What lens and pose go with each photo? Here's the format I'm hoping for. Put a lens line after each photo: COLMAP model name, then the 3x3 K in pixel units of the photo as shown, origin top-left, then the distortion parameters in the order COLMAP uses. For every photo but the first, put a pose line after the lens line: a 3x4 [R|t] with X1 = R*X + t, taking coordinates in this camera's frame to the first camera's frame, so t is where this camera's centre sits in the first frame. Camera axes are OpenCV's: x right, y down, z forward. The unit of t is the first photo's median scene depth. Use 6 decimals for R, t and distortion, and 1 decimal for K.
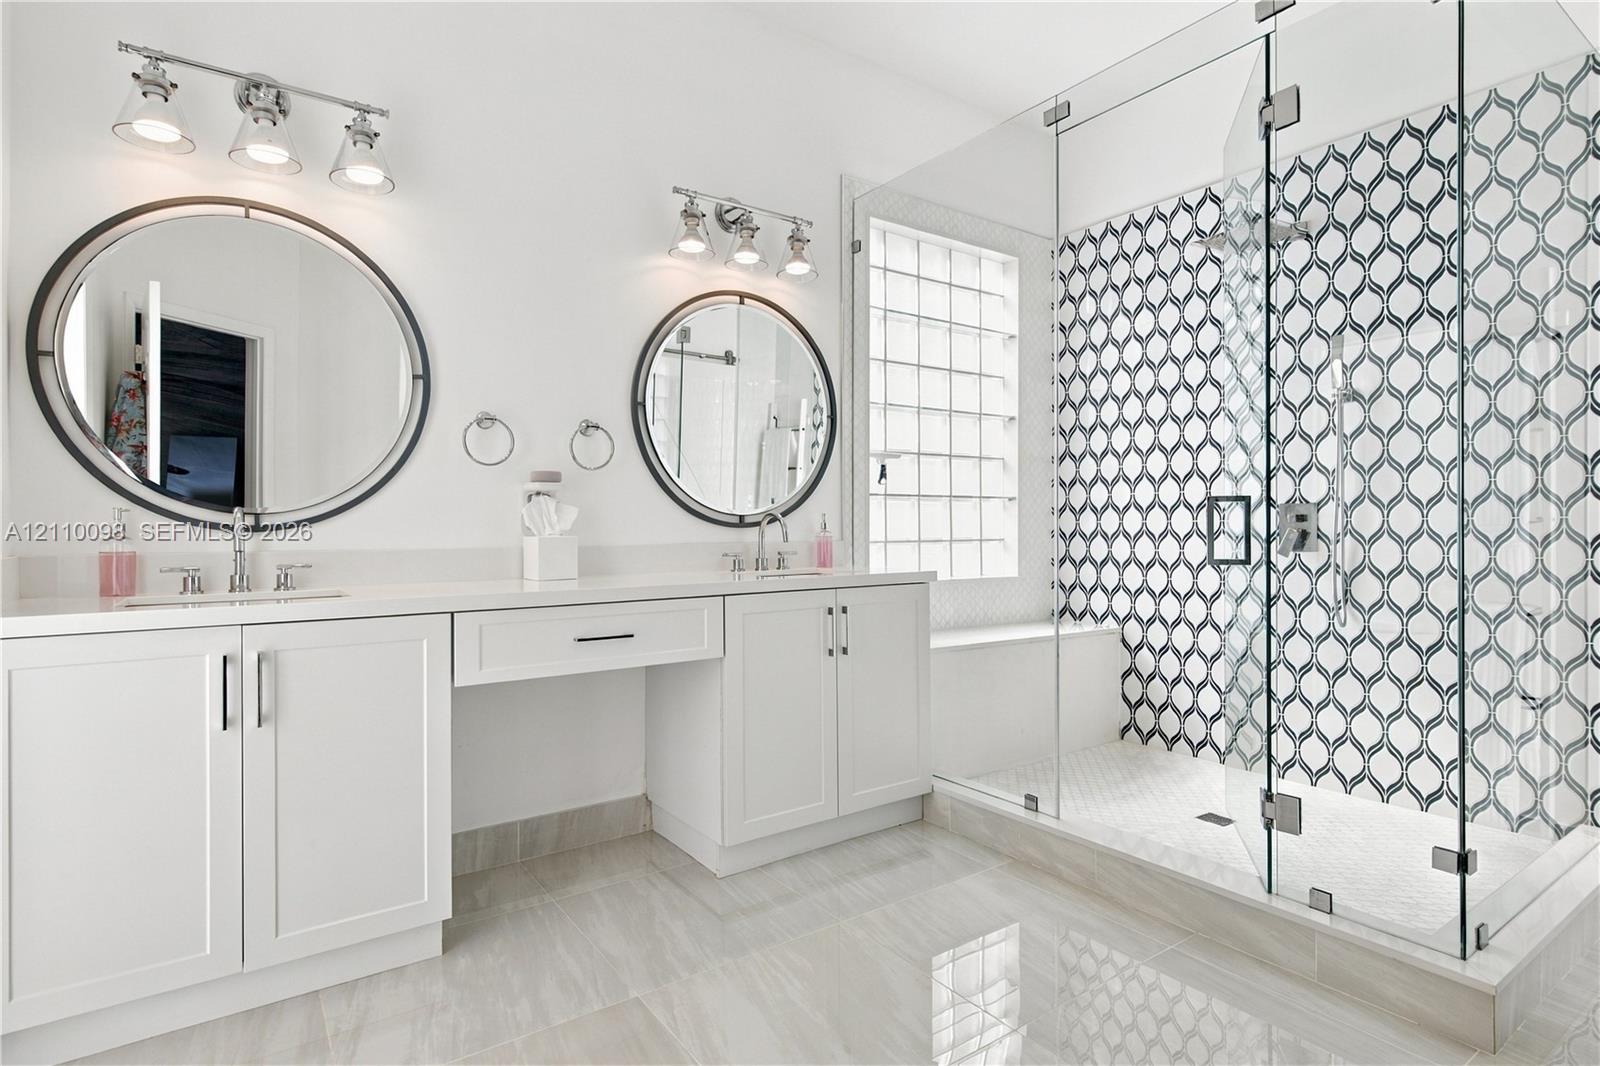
lens RADIAL K [[808.9, 0, 794.1], [0, 808.9, 528.7], [0, 0, 1]] dist [0.003919, 0.000447]
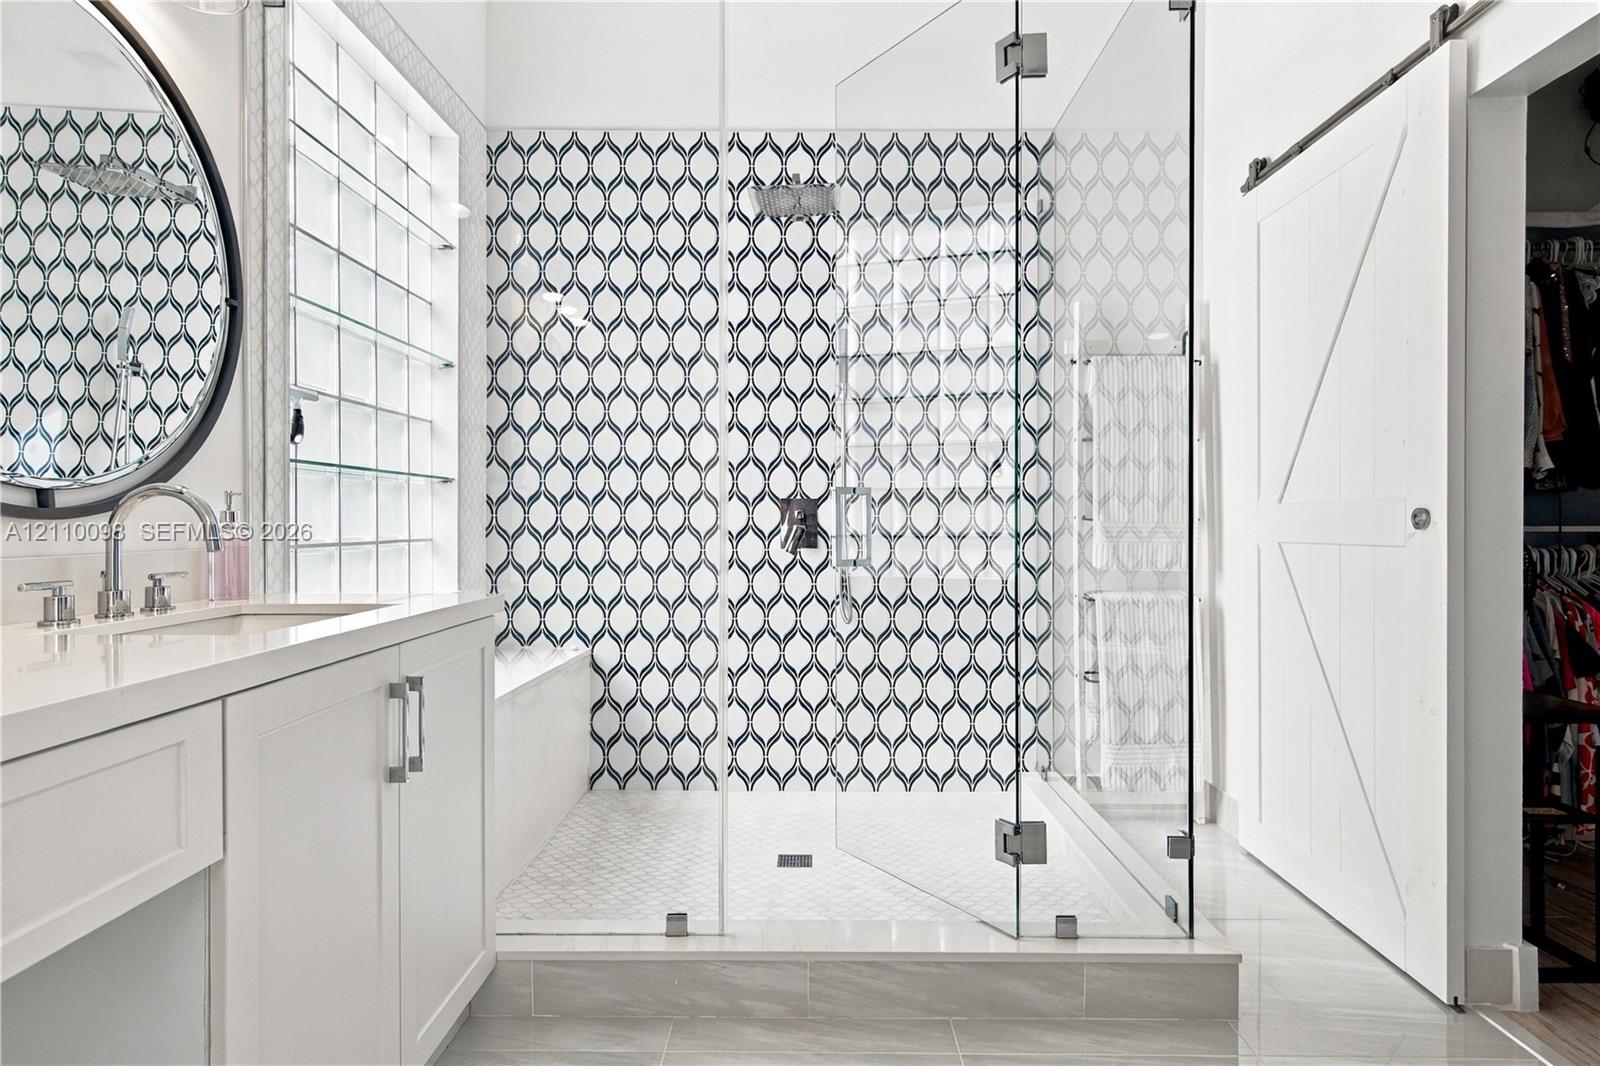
lens RADIAL K [[860.1, 0, 799.6], [0, 860.1, 525.9], [0, 0, 1]] dist [0.004165, 0.000174]
pose [[0.579385, 0.001304, 0.815053, -0.202996], [-0.002450, 0.999997, 0.000141, 0.001330], [-0.815050, -0.002078, 0.579386, 0.422071]]
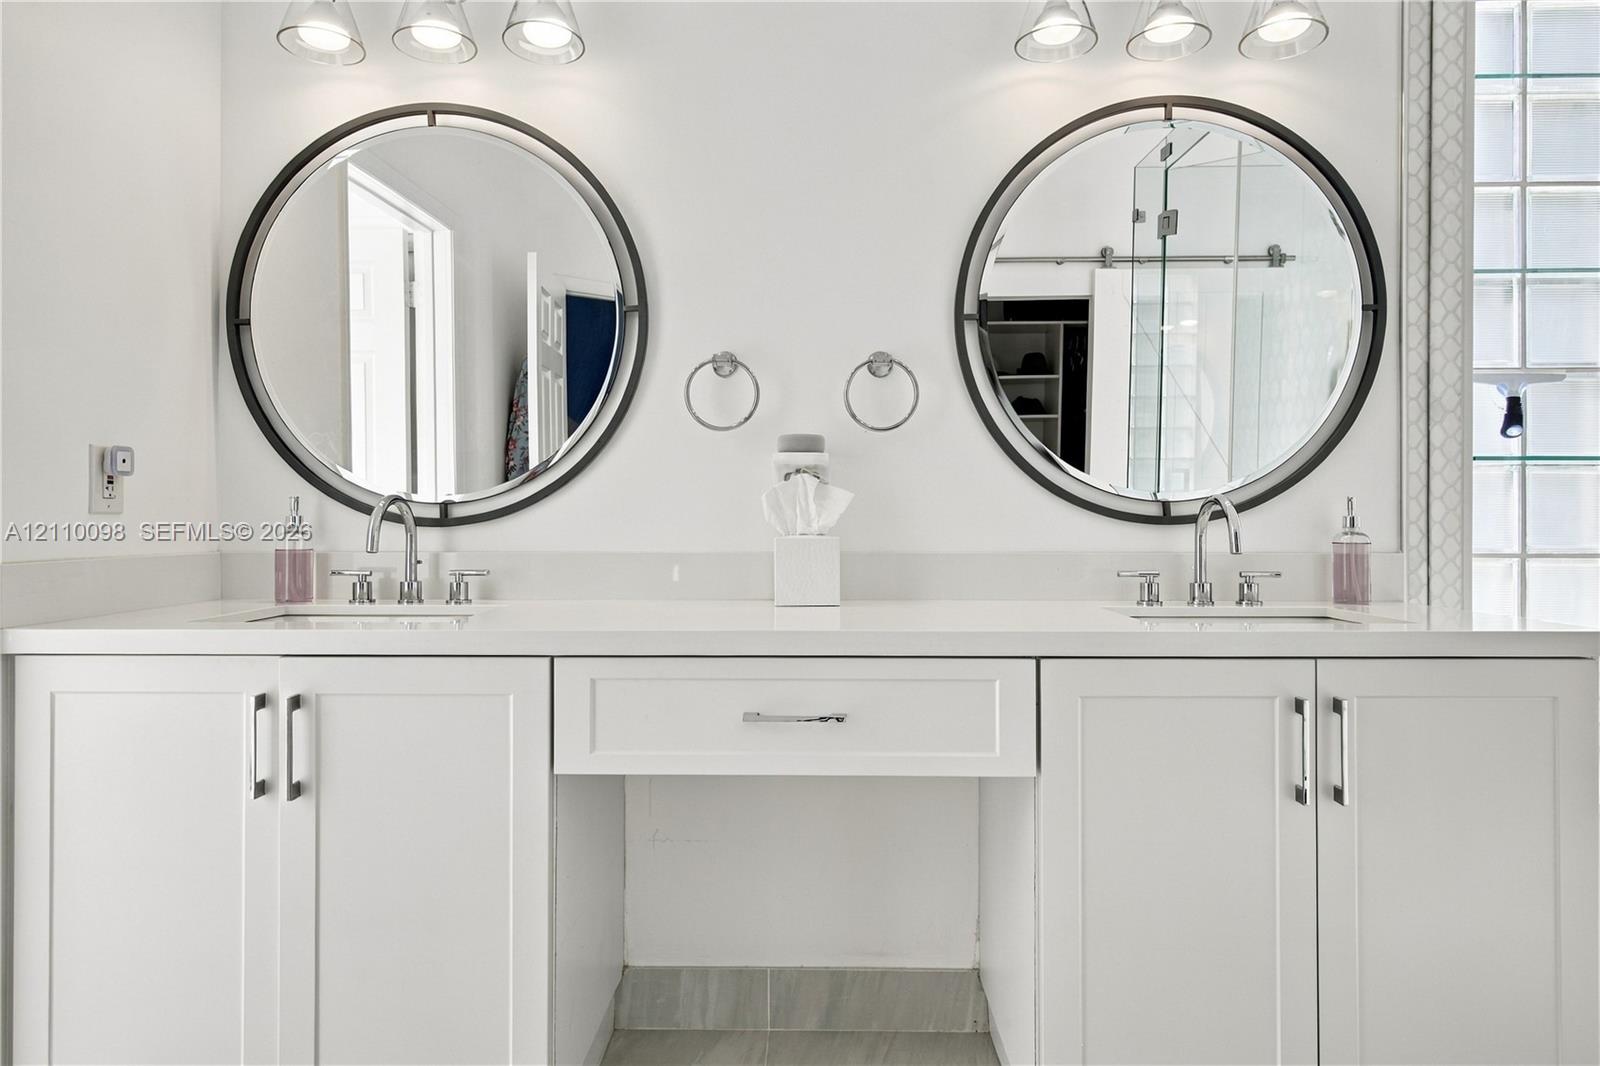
lens RADIAL K [[956.4, 0, 799.8], [0, 956.4, 512.7], [0, 0, 1]] dist [0.016940, 0.000114]
pose [[0.813578, 0.002892, -0.581448, 0.112762], [-0.006249, 0.999973, -0.003770, -0.005344], [0.581422, 0.006701, 0.813575, 0.319629]]
